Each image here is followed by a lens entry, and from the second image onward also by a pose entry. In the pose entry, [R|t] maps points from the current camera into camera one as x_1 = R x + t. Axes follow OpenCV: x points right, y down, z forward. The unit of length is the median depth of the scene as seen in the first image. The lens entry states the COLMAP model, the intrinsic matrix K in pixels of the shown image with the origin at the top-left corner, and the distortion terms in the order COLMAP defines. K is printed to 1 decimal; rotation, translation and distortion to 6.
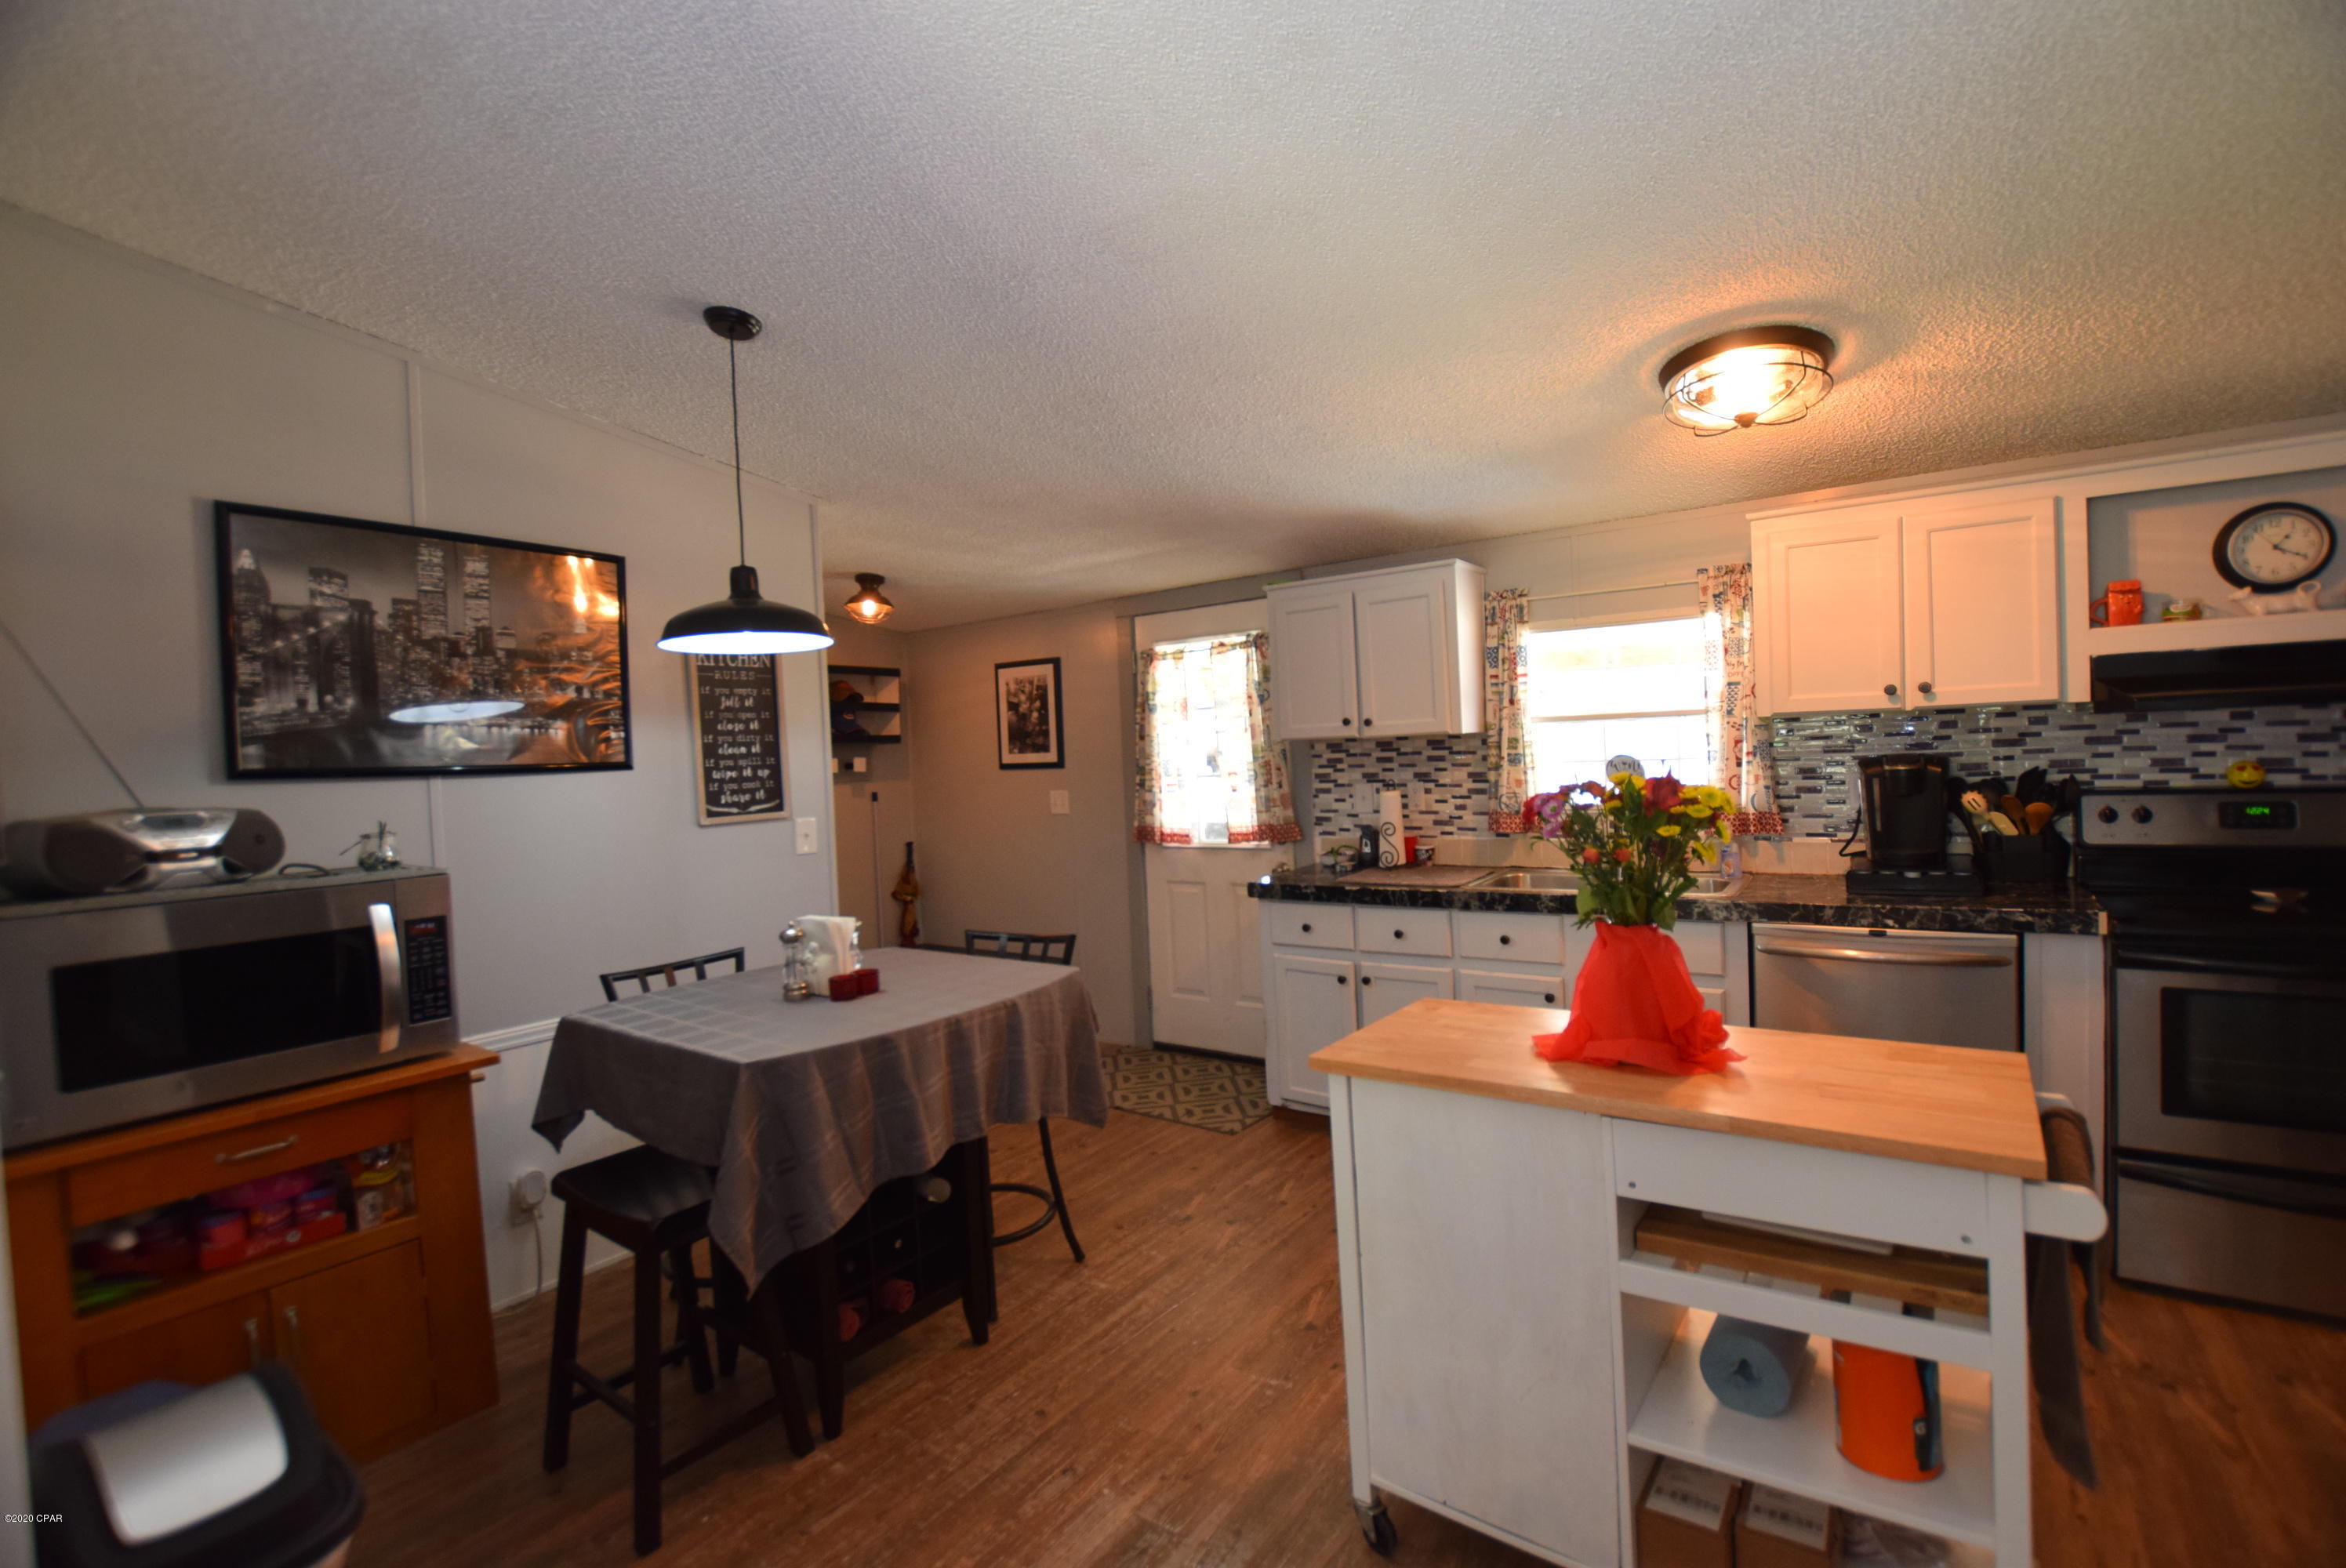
lens RADIAL K [[1033.3, 0, 1182.6], [0, 1033.3, 786.4], [0, 0, 1]] dist [-0.036291, 0.004119]
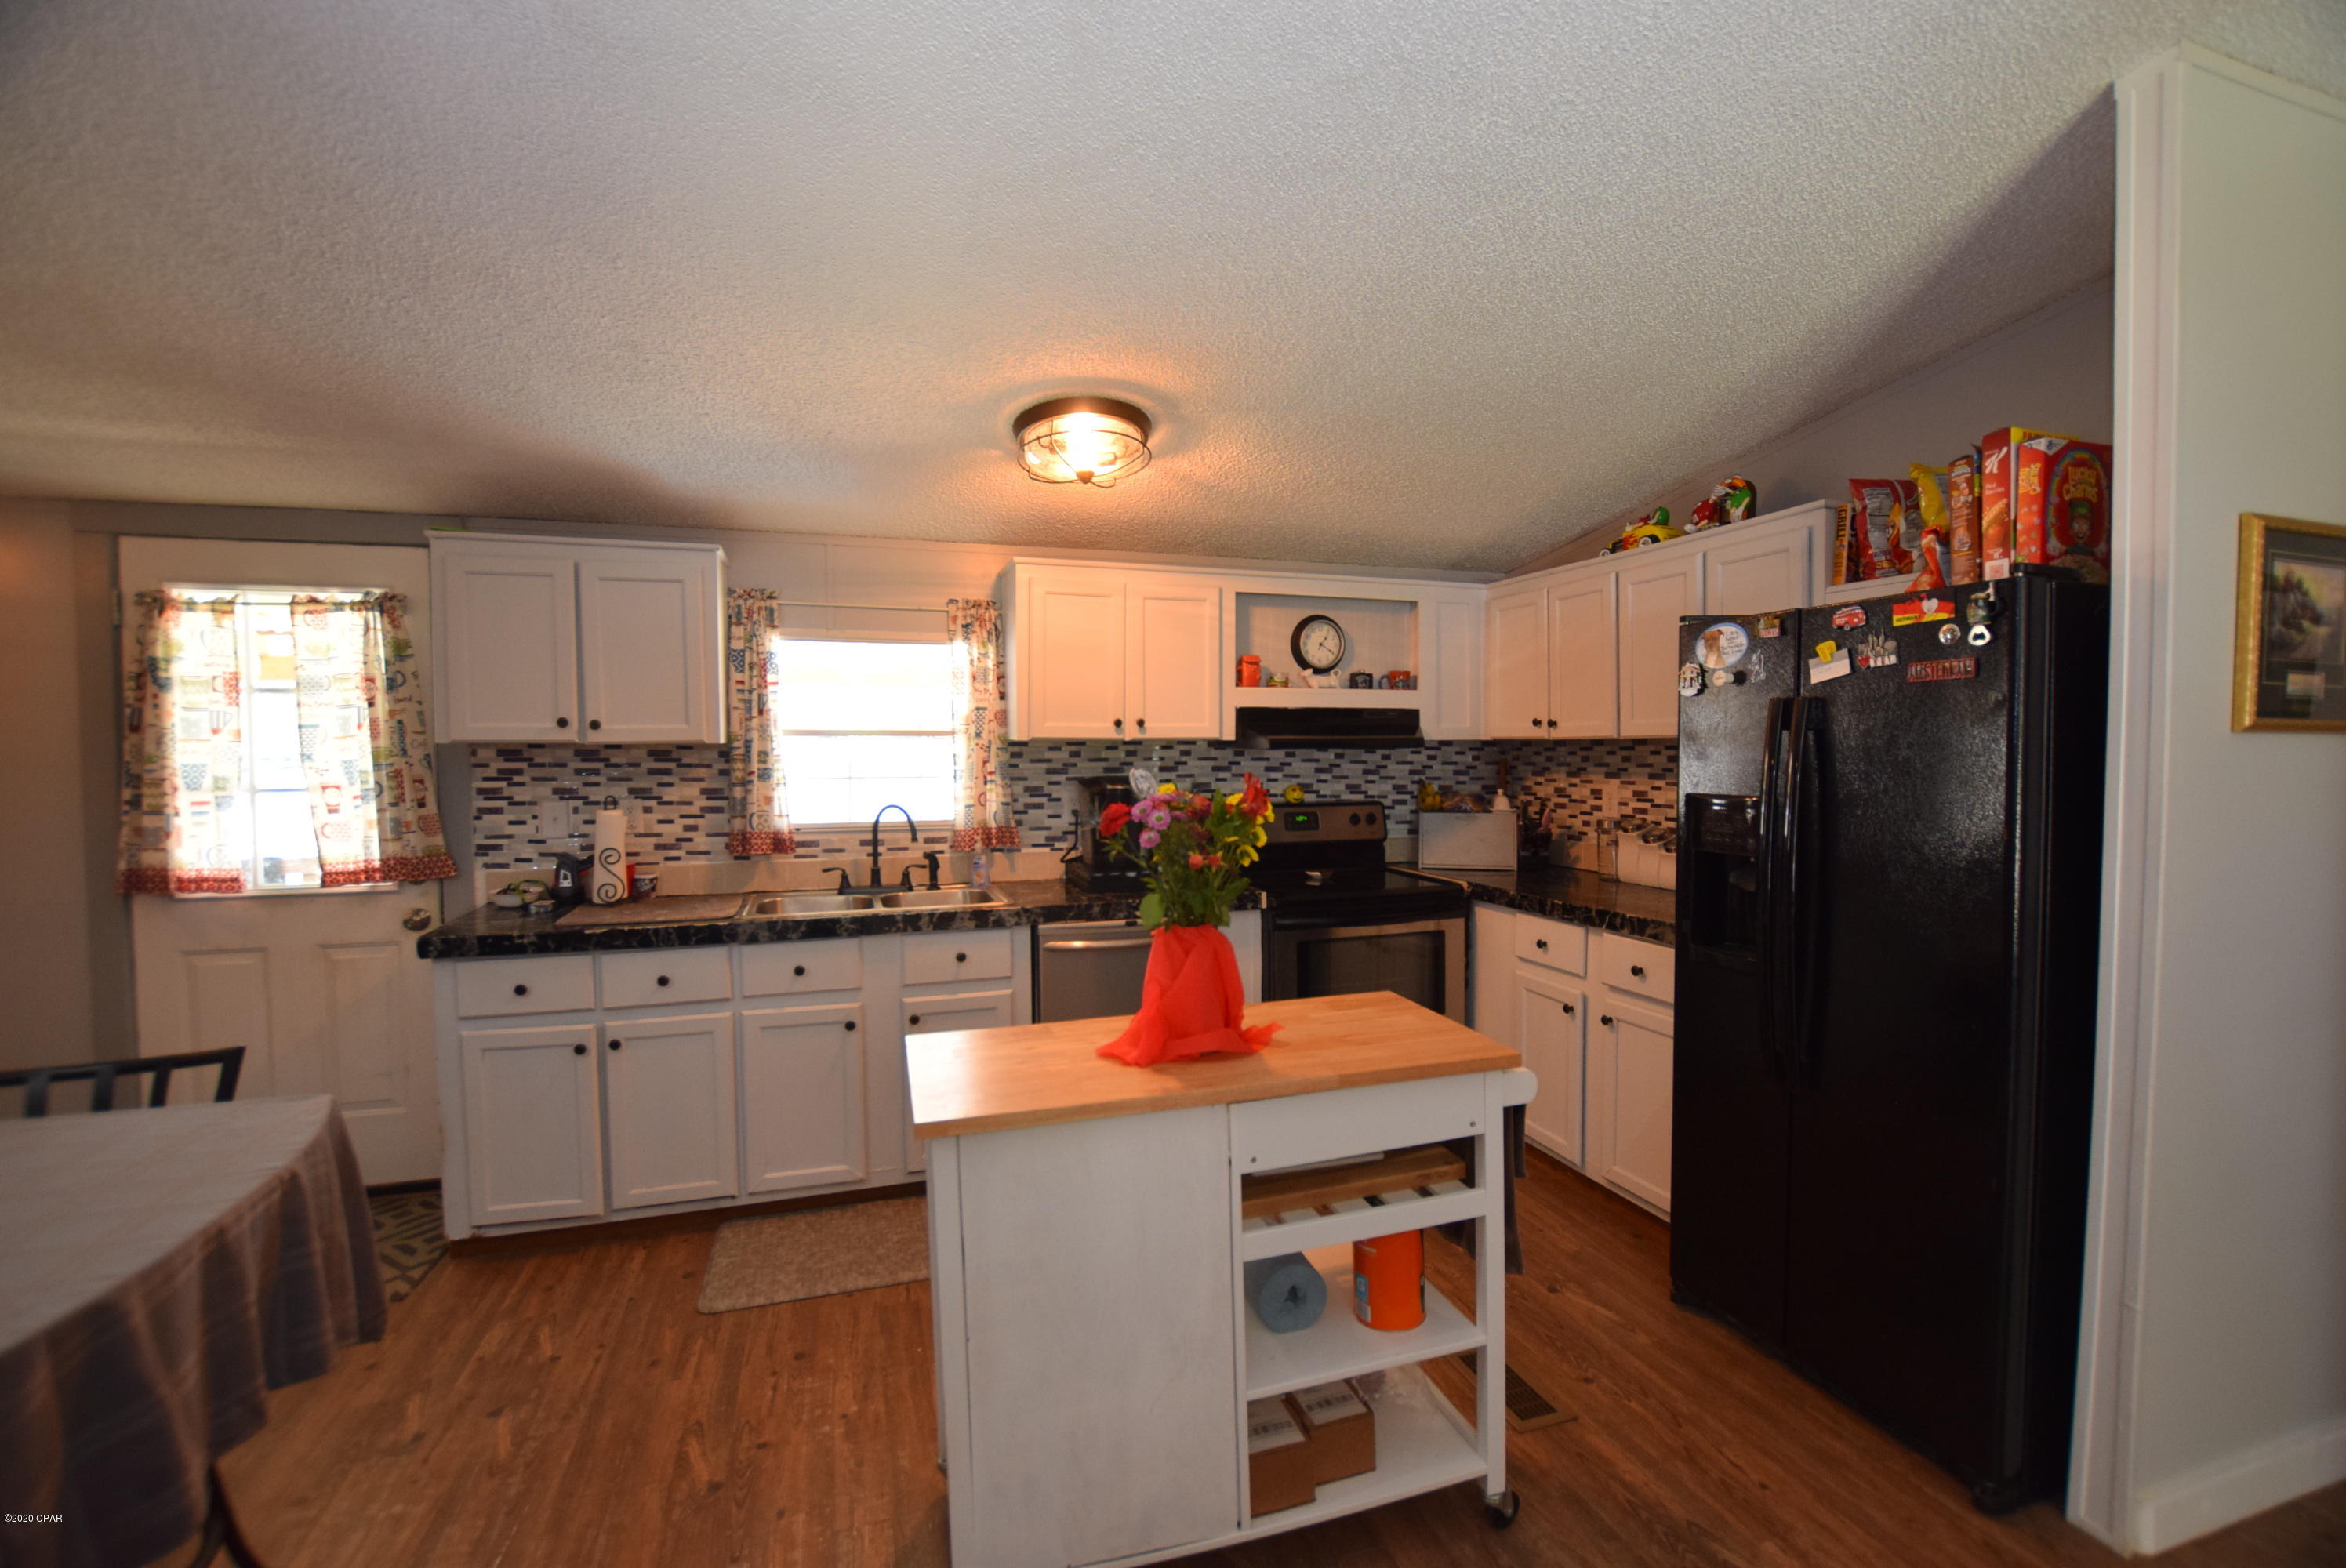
lens RADIAL K [[1033.3, 0, 1182.6], [0, 1033.3, 786.4], [0, 0, 1]] dist [-0.036291, 0.004119]
pose [[0.589274, 0.012985, 0.807829, -0.194523], [0.005310, 0.999787, -0.019944, 0.004551], [-0.807916, 0.016042, 0.589080, 0.158433]]
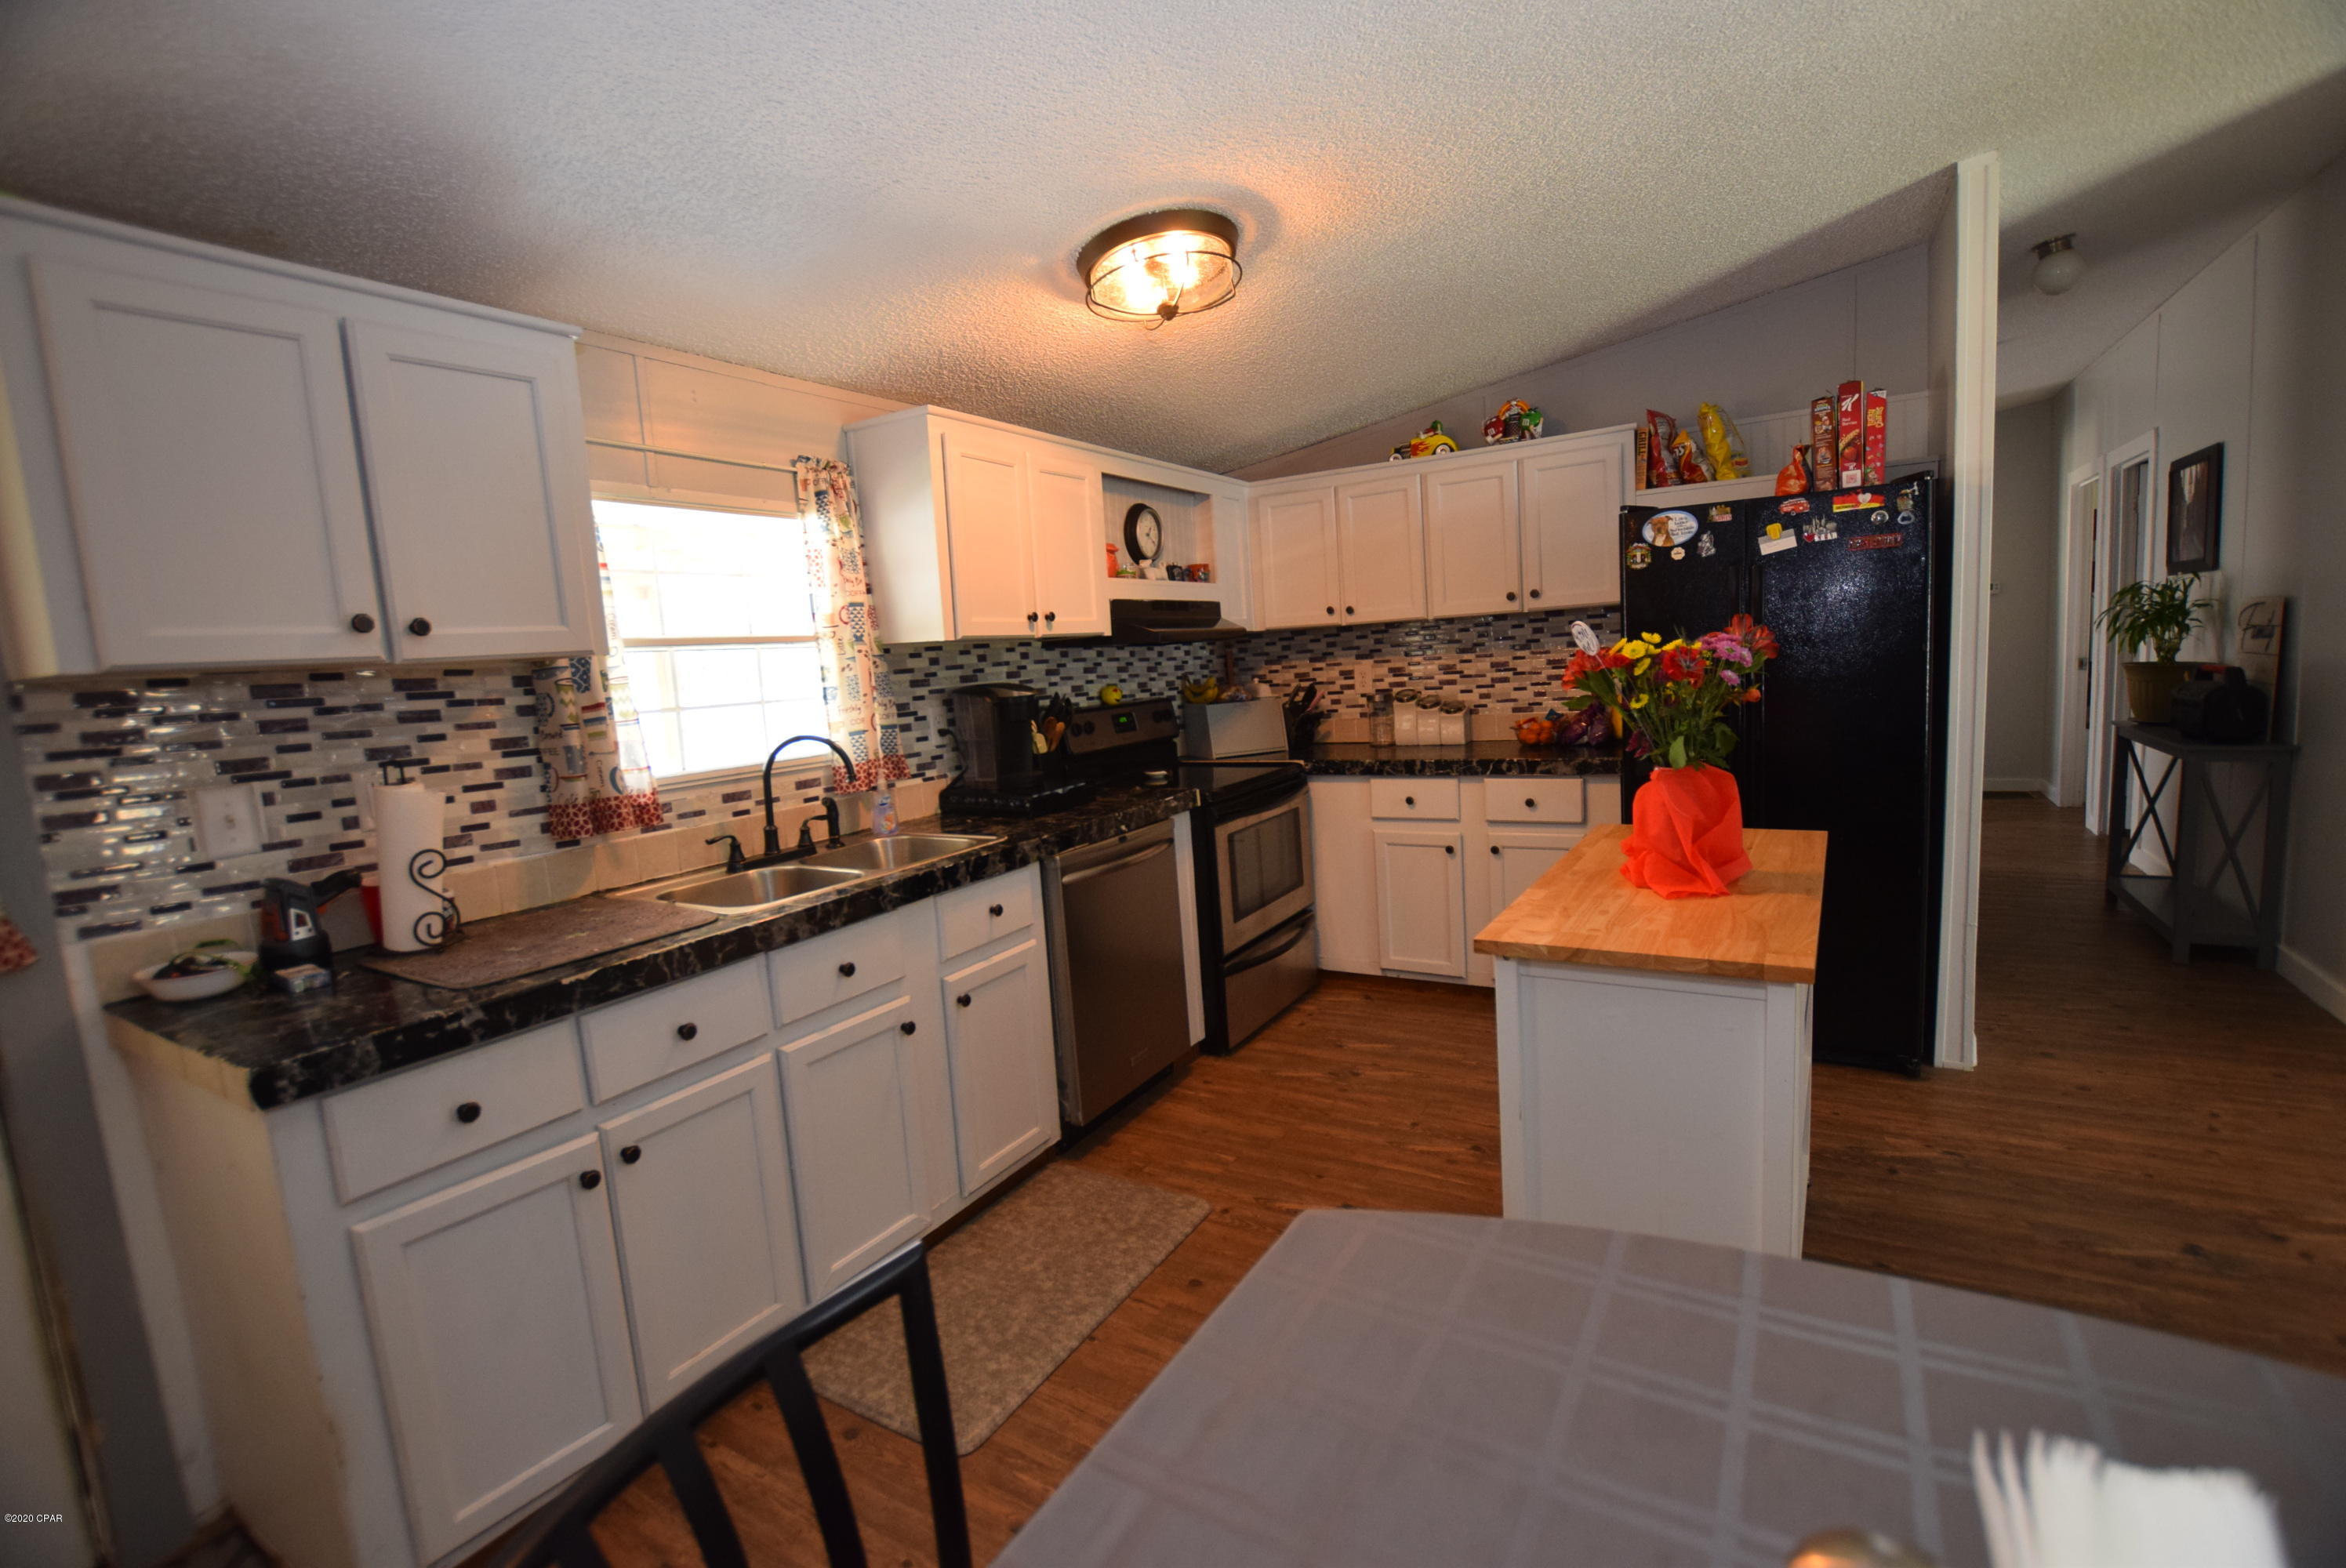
lens RADIAL K [[1033.3, 0, 1182.6], [0, 1033.3, 786.4], [0, 0, 1]] dist [-0.036291, 0.004119]
pose [[-0.074435, -0.075615, 0.994355, -0.285263], [0.101900, 0.991325, 0.083012, 0.003463], [-0.992006, 0.107504, -0.066084, 0.709118]]
